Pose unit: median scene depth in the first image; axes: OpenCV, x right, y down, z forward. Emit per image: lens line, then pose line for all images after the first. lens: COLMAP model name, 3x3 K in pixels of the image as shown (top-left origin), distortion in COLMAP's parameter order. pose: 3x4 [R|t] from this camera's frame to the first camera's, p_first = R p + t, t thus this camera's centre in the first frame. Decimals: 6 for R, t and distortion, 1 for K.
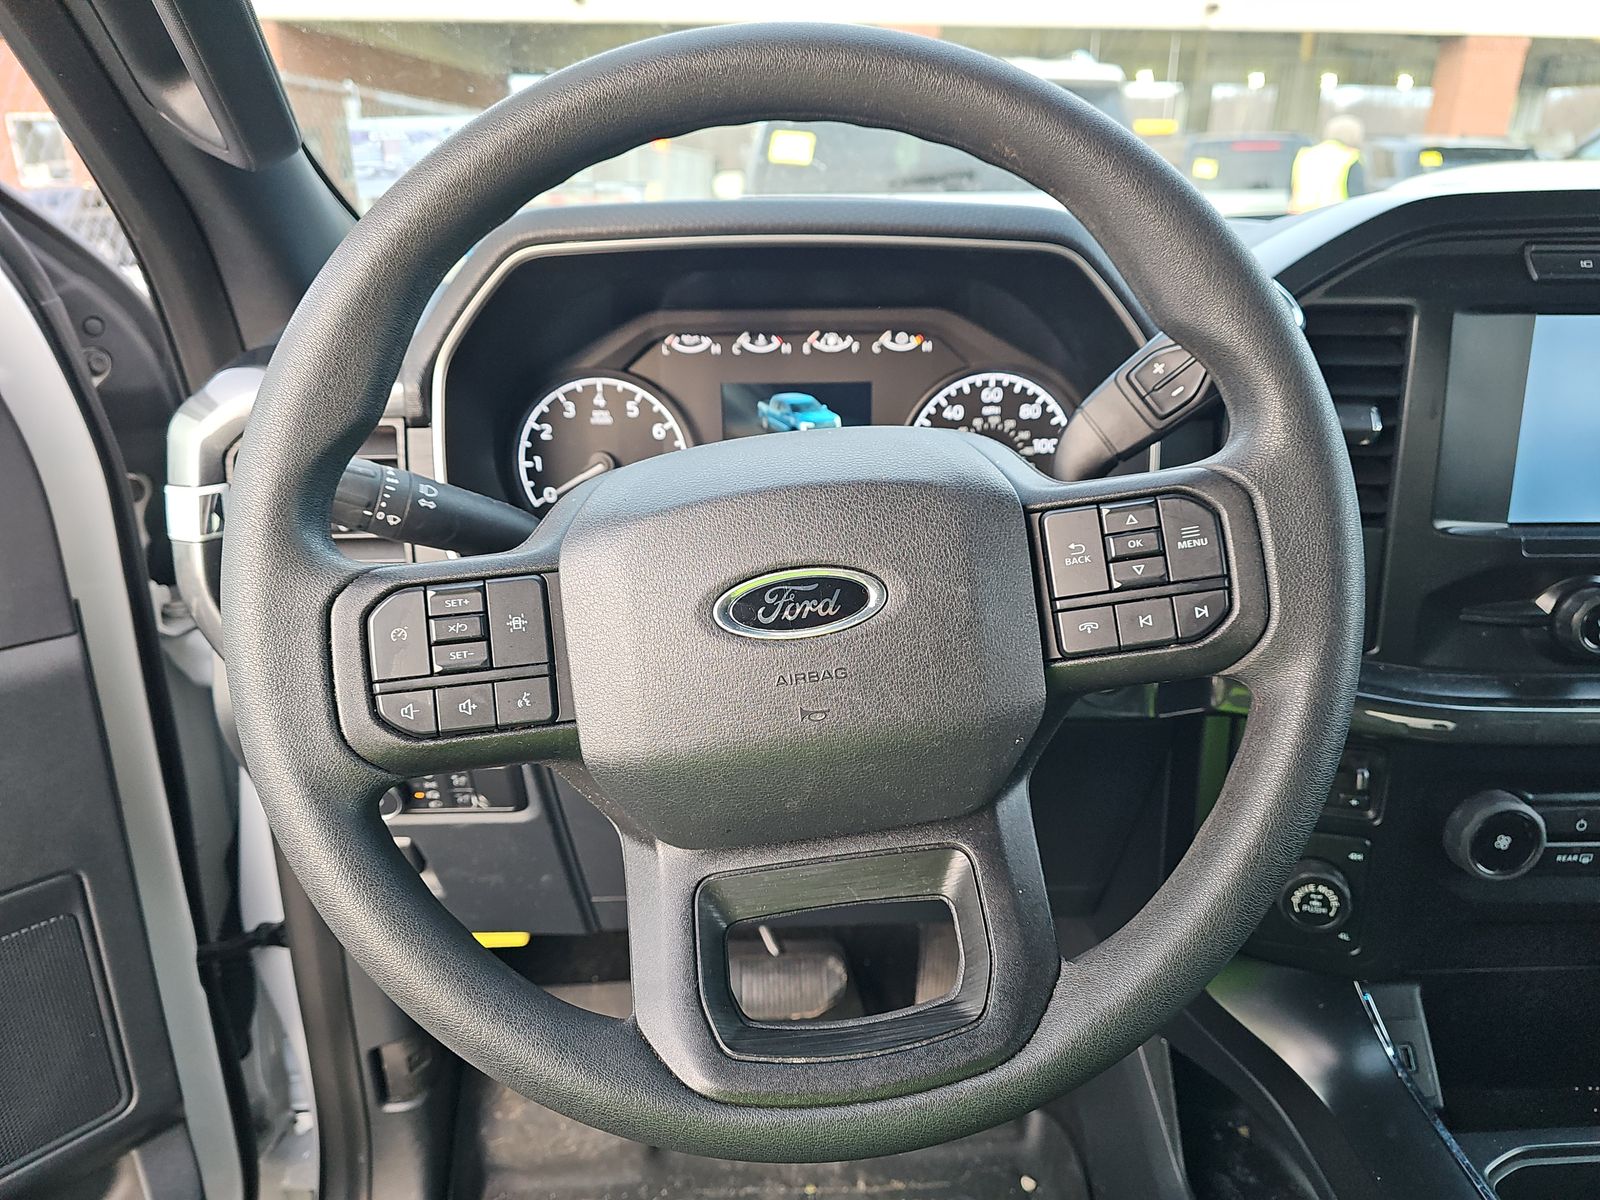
lens RADIAL K [[1061.8, 0, 827.7], [0, 1061.8, 603.5], [0, 0, 1]] dist [0.038552, 0.000546]
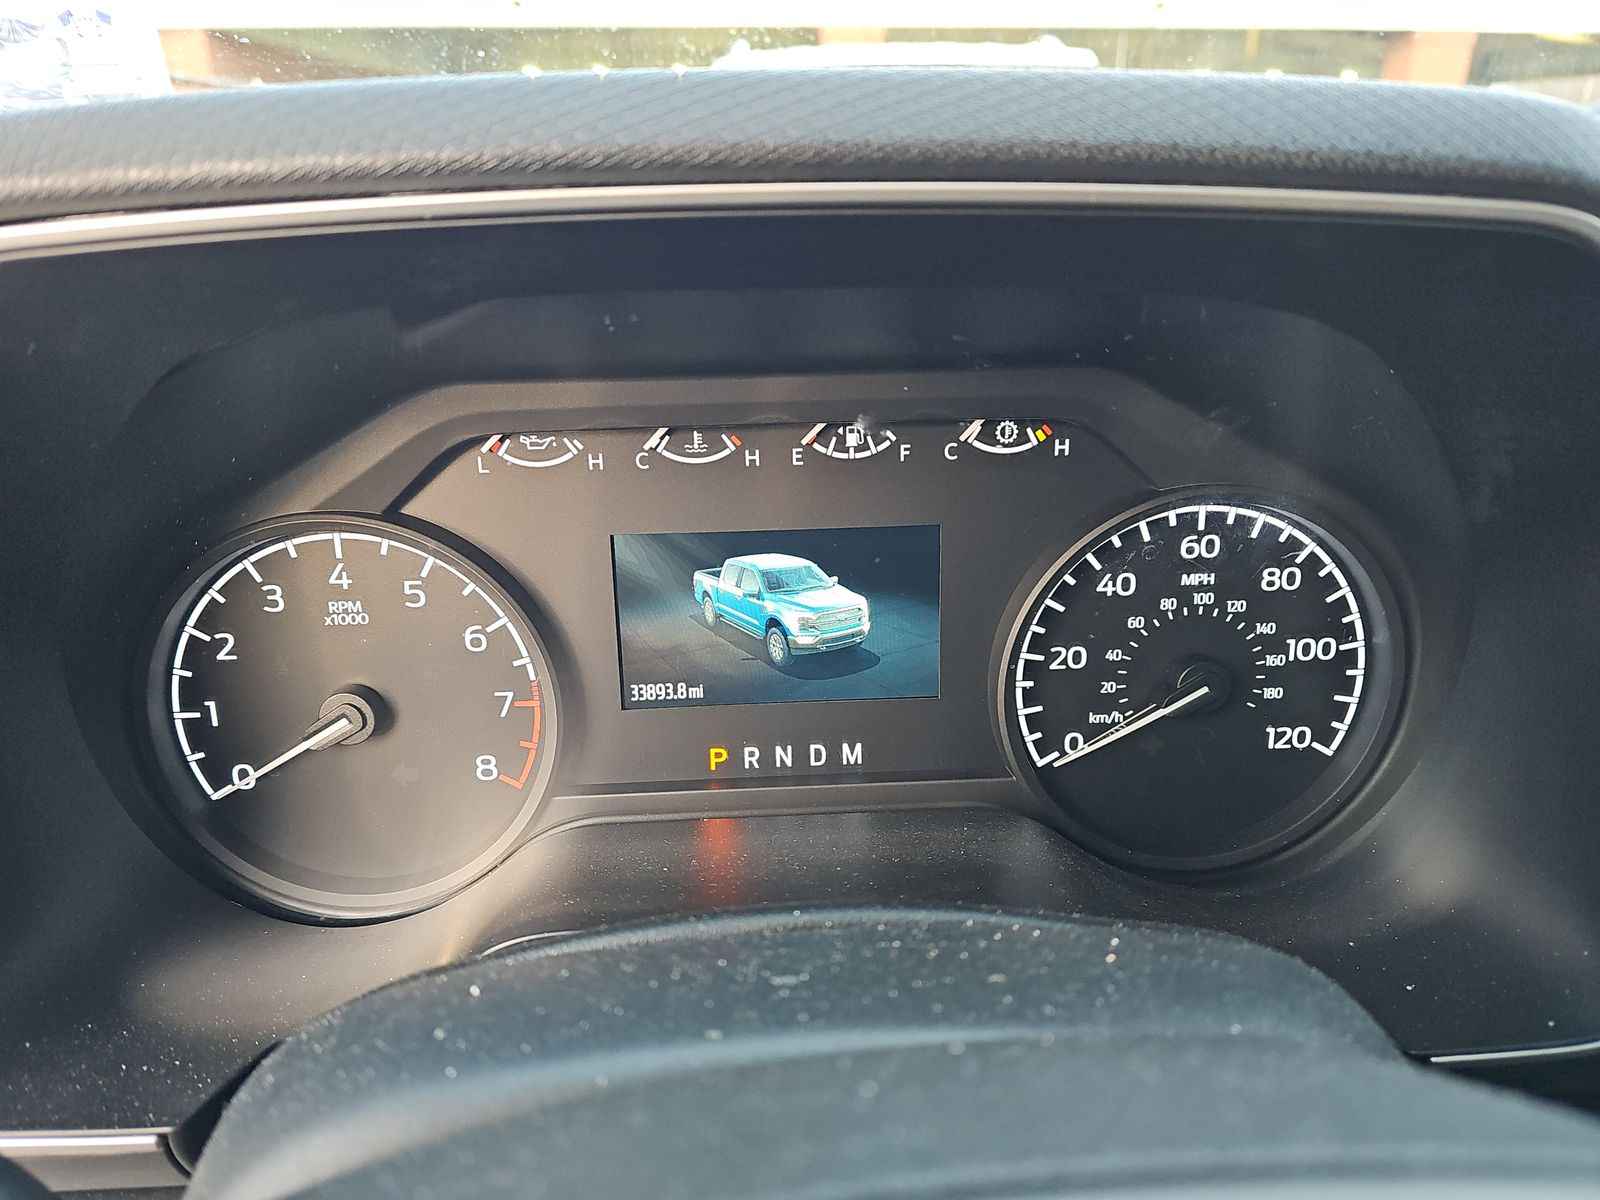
lens RADIAL K [[1083.7, 0, 800.0], [0, 1083.7, 600.0], [0, 0, 1]] dist [0.026323, -0.002017]
pose [[0.999734, -0.018774, 0.013411, -0.025839], [0.018898, 0.999779, -0.009181, -0.172126], [-0.013236, 0.009432, 0.999868, 0.532970]]
